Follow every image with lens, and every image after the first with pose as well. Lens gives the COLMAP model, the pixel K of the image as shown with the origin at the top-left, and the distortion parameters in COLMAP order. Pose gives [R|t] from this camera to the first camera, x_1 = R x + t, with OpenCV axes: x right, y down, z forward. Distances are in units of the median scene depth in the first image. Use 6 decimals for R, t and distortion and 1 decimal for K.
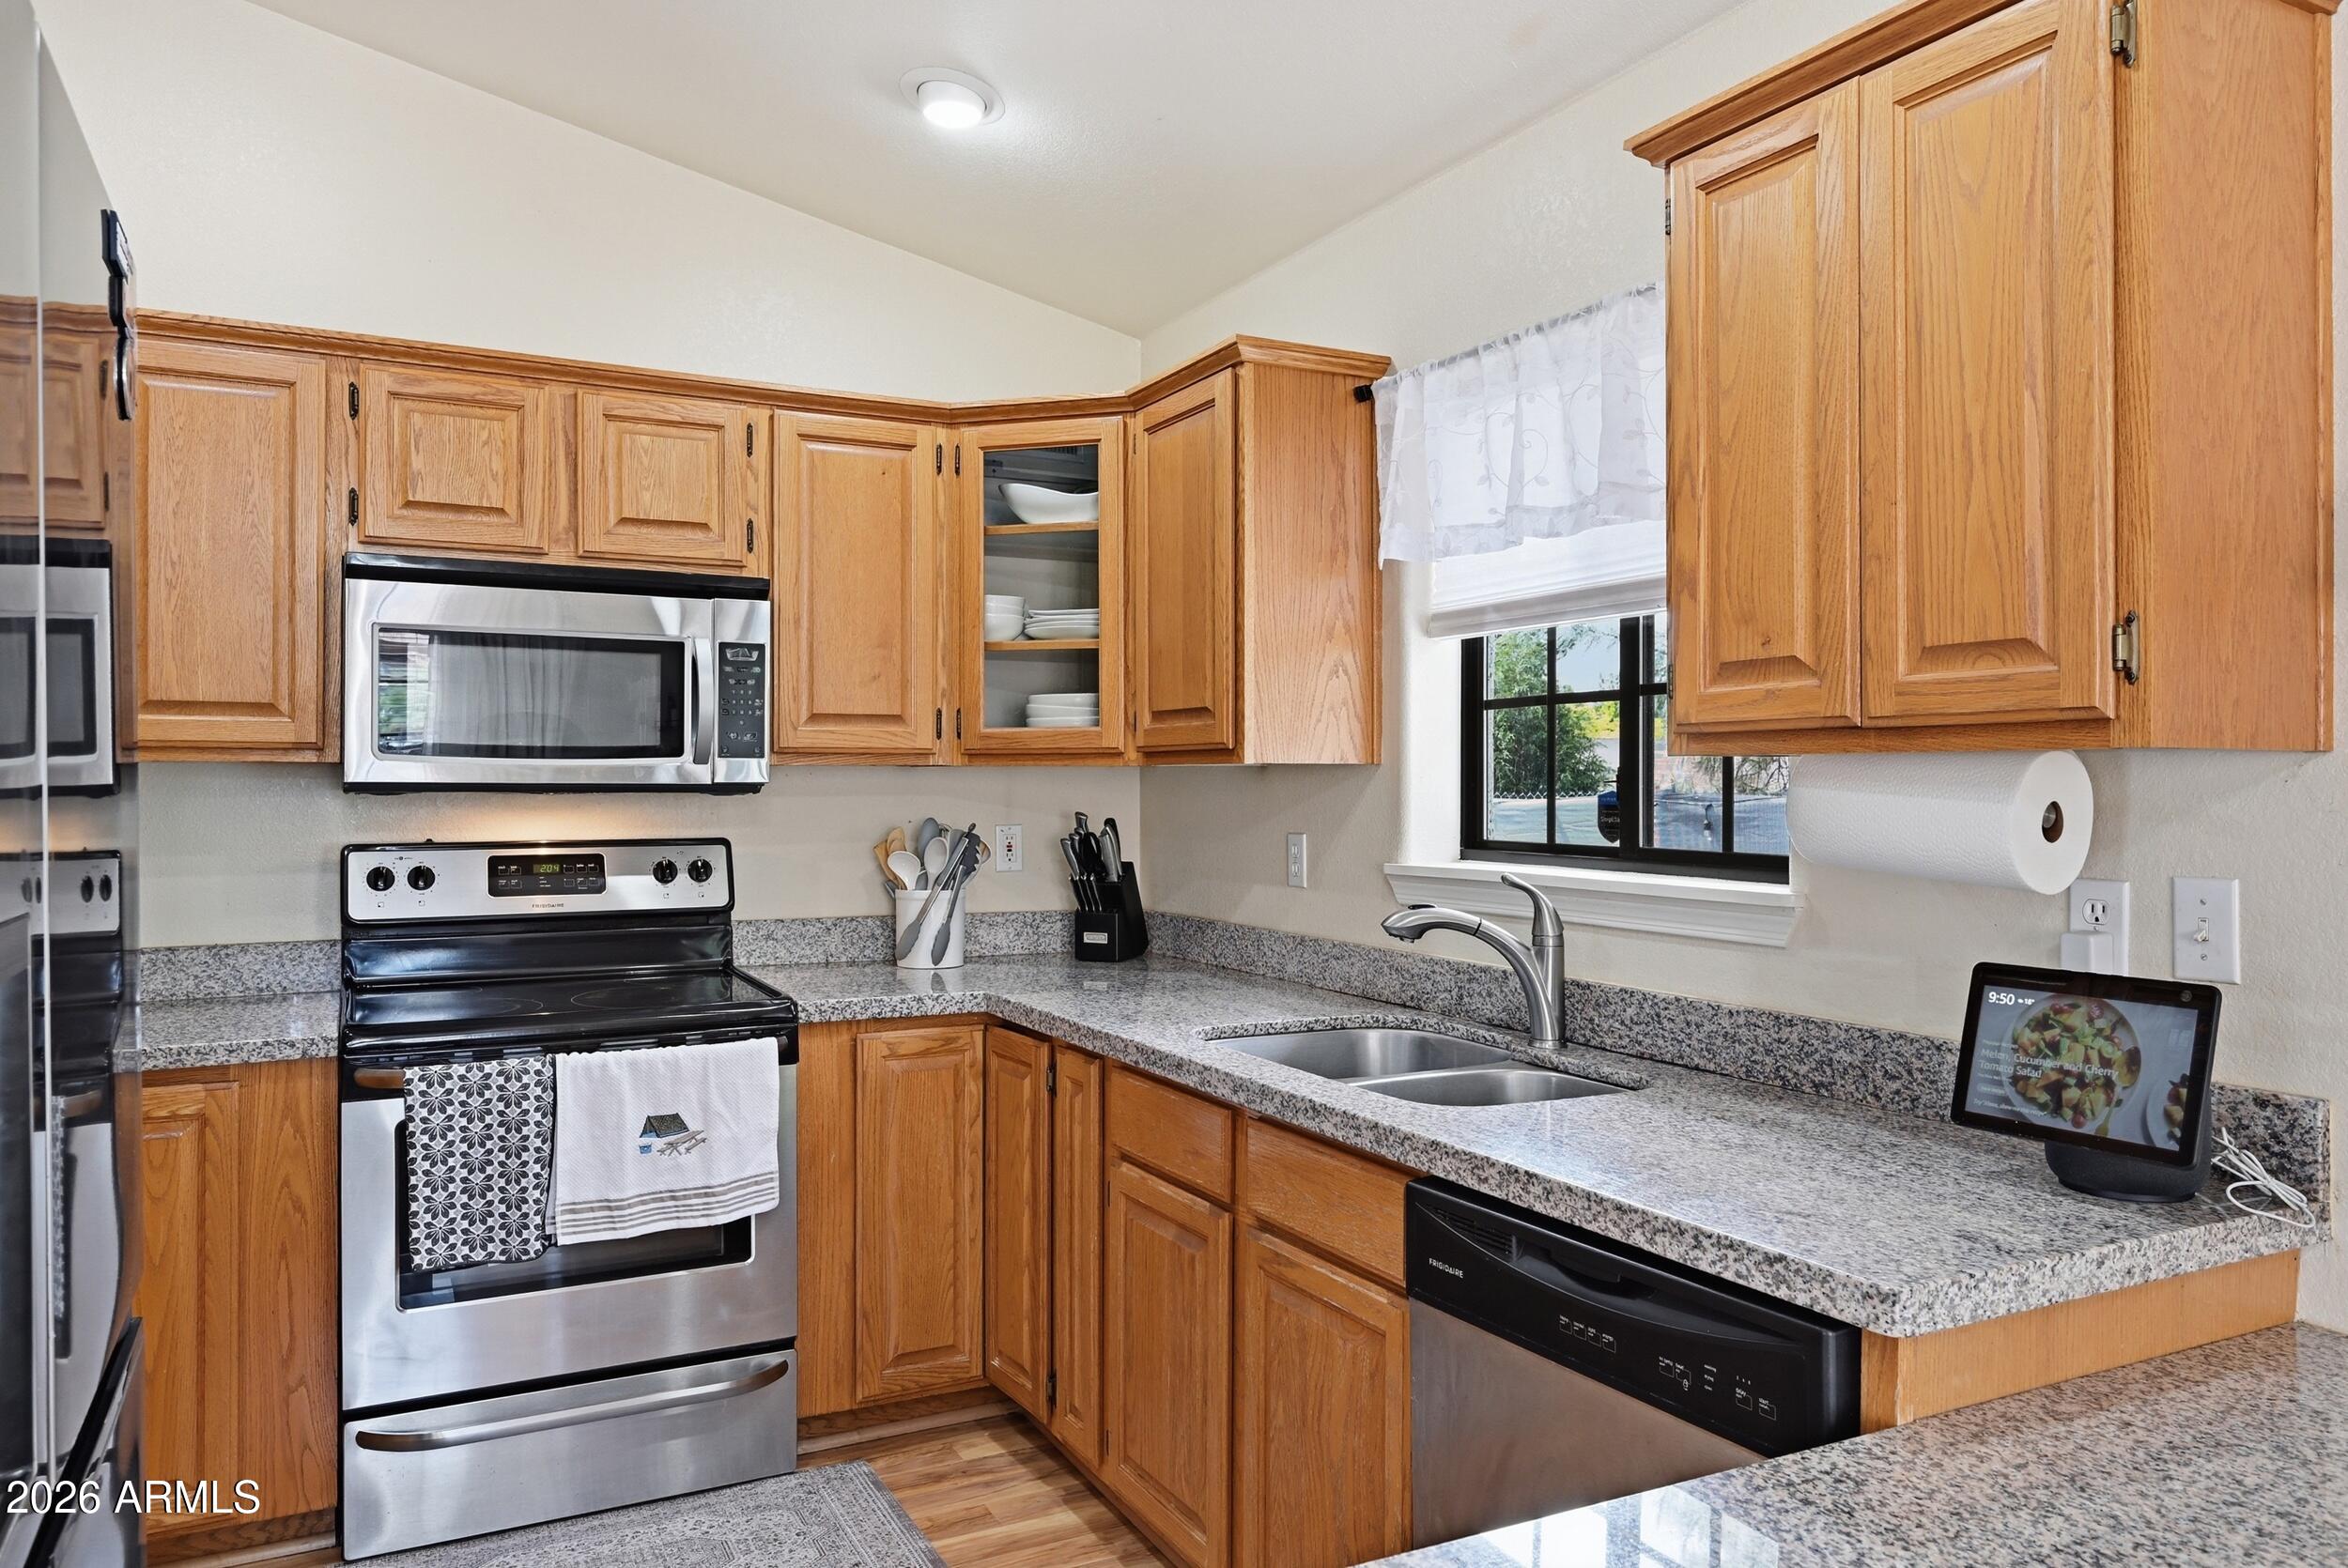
lens RADIAL K [[1590.1, 0, 1174.0], [0, 1590.1, 784.0], [0, 0, 1]] dist [-0.002528, -0.002647]
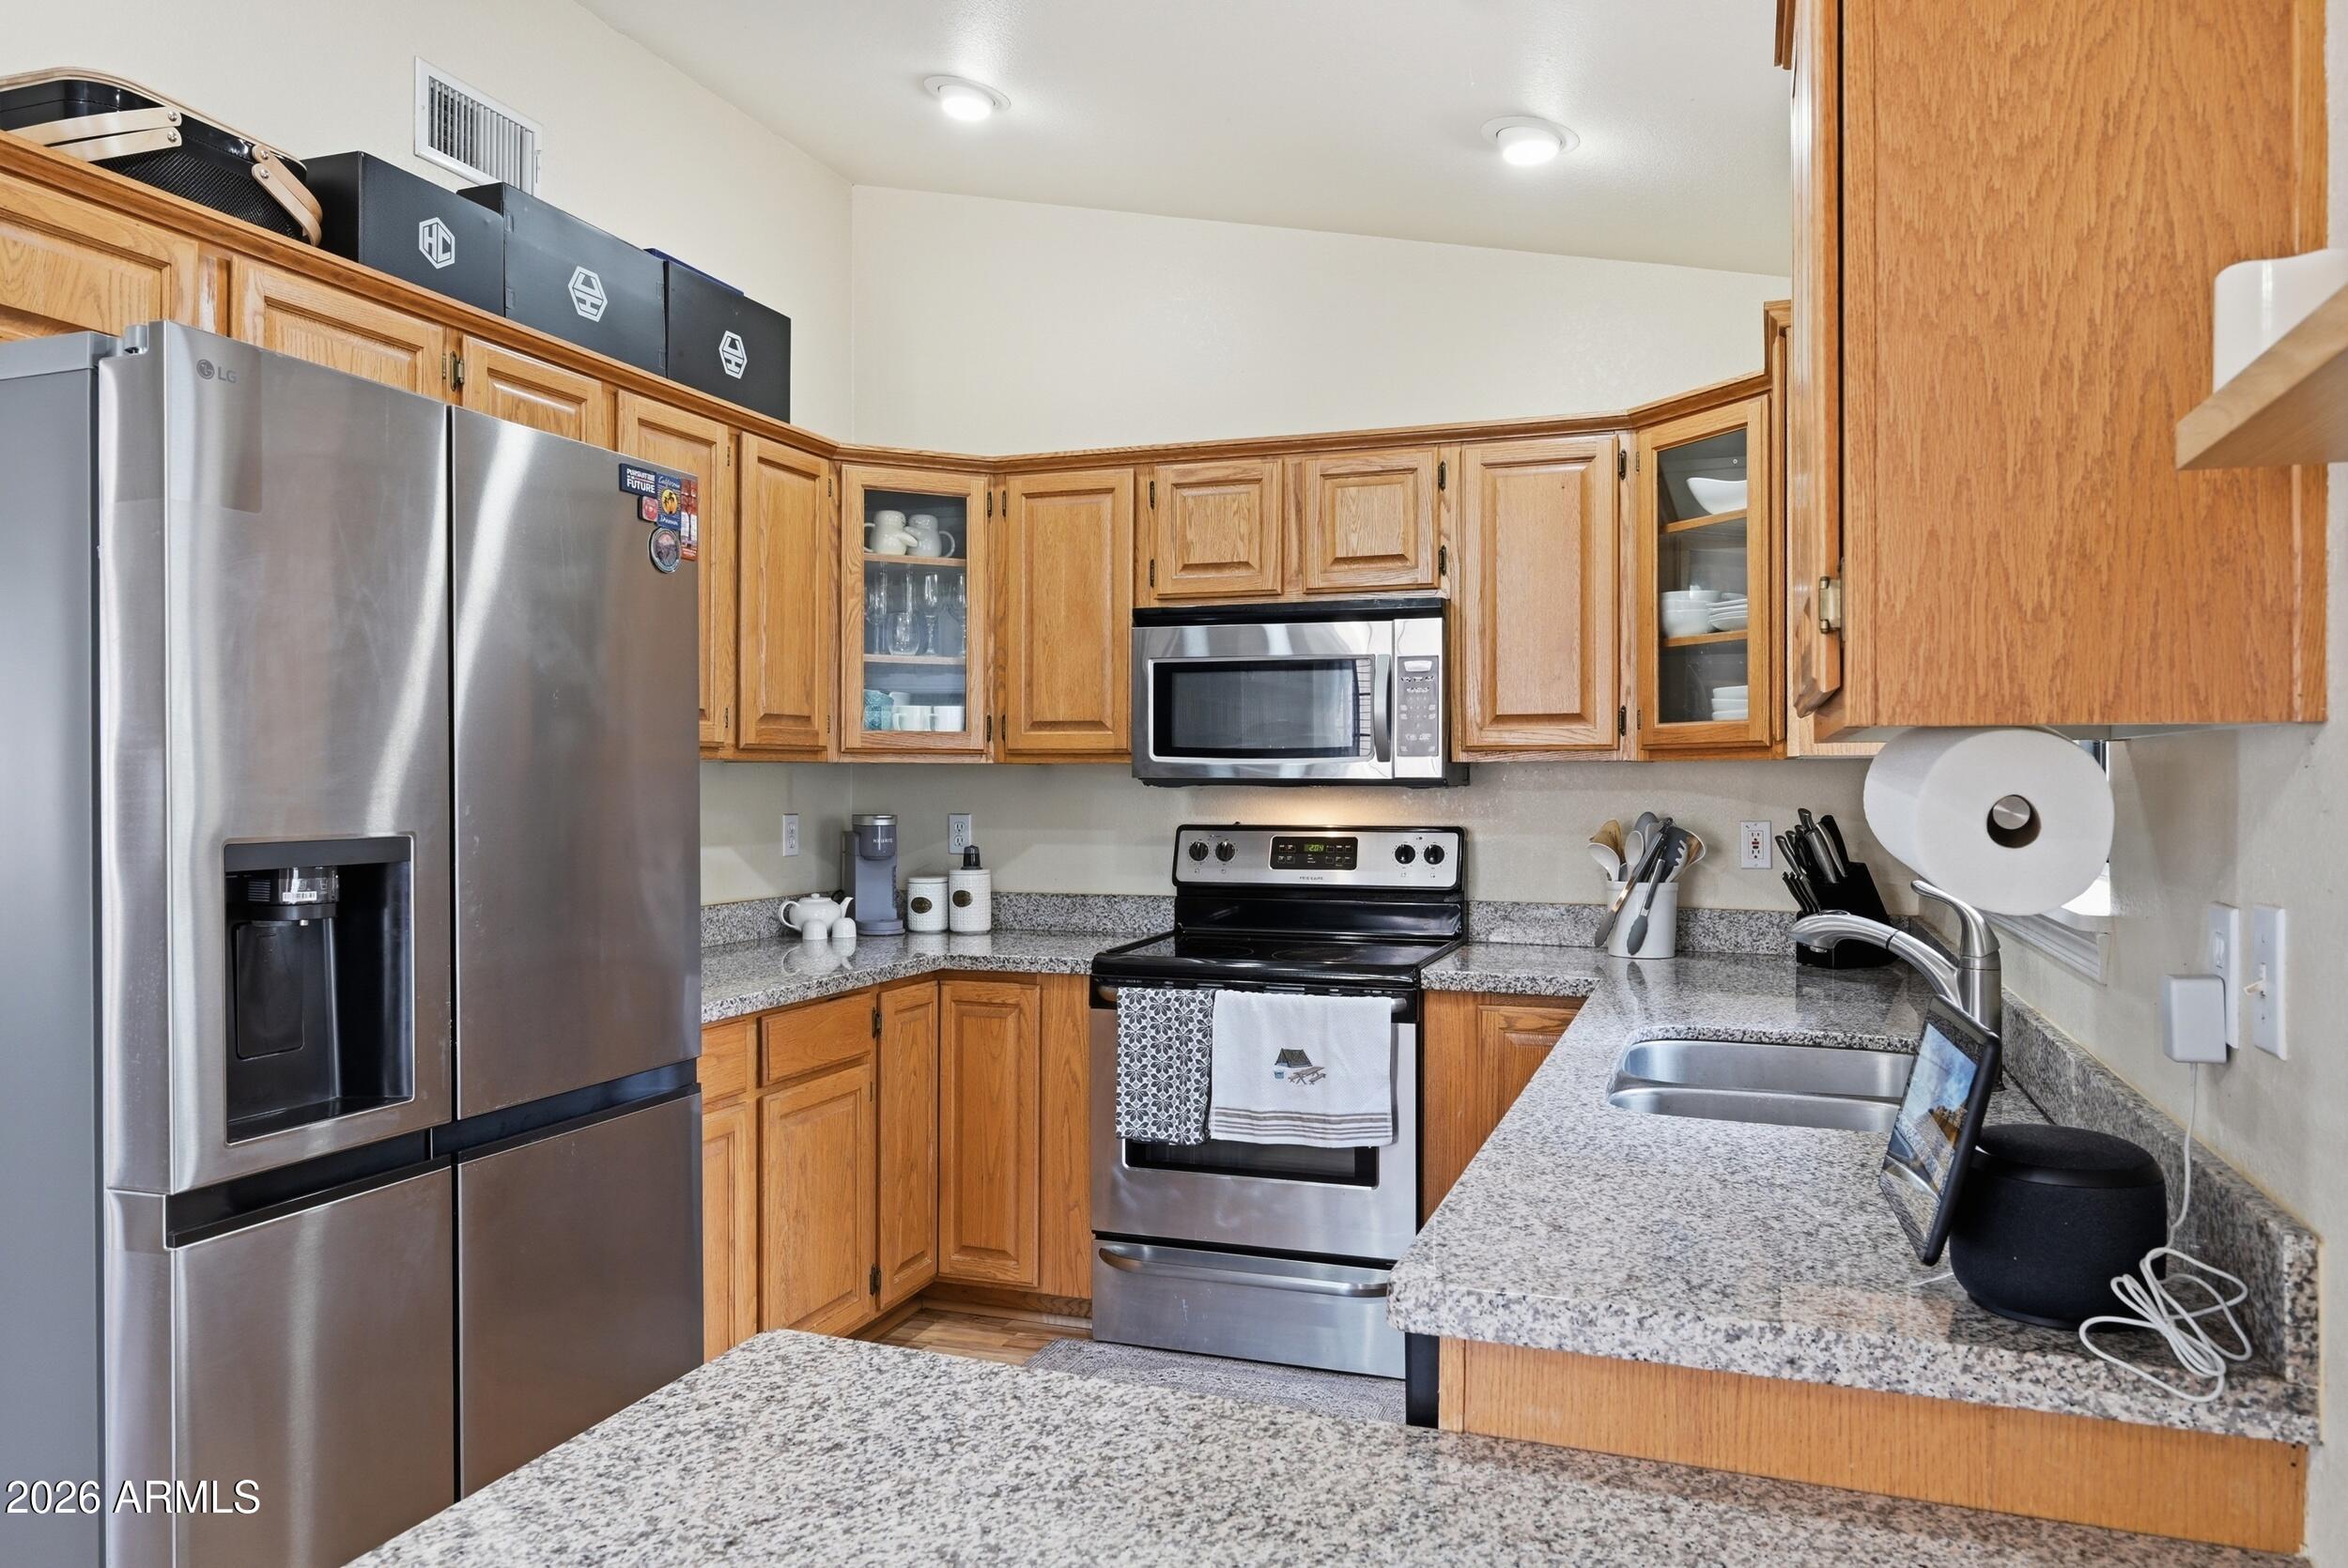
lens RADIAL K [[1590.1, 0, 1174.0], [0, 1590.1, 784.0], [0, 0, 1]] dist [-0.002528, -0.002647]
pose [[0.676274, 0.000868, -0.736650, 0.585127], [-0.000257, 1.000000, 0.000942, 0.003356], [0.736650, -0.000448, 0.676274, 0.119864]]
